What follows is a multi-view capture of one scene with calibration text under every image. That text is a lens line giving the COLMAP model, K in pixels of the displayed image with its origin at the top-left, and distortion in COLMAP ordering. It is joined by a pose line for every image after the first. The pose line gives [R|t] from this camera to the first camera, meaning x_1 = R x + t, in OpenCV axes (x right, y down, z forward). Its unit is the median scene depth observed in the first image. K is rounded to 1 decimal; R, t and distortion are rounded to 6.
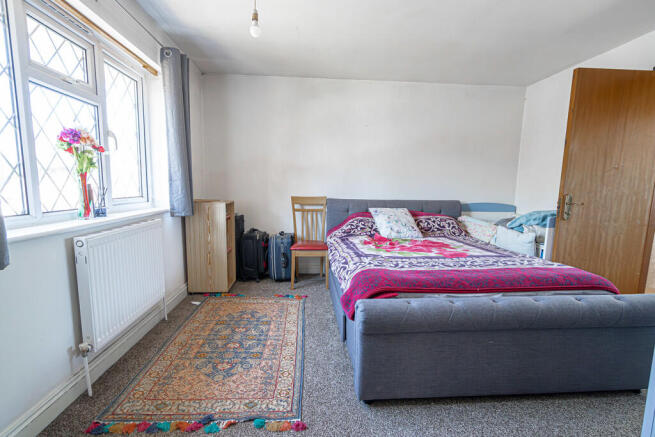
lens RADIAL K [[296.3, 0, 324.9], [0, 296.3, 218.6], [0, 0, 1]] dist [0.005871, -0.000017]
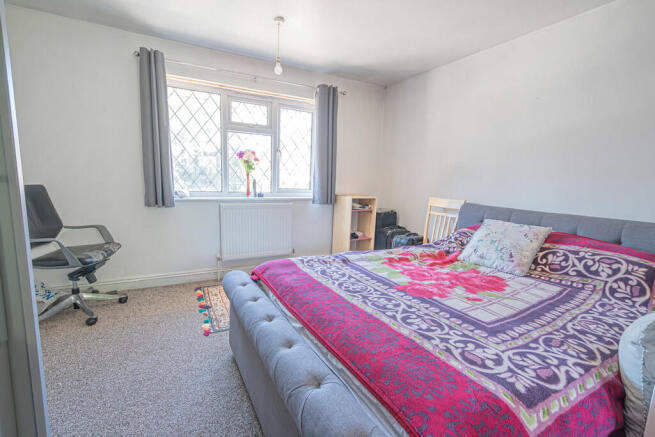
lens RADIAL K [[296.3, 0, 324.2], [0, 296.3, 220.3], [0, 0, 1]] dist [0.005871, -0.000017]
pose [[0.405720, 0.125989, -0.905273, 0.702917], [-0.131194, 0.988225, 0.078736, -0.040905], [0.904533, 0.086822, 0.417471, 0.407951]]
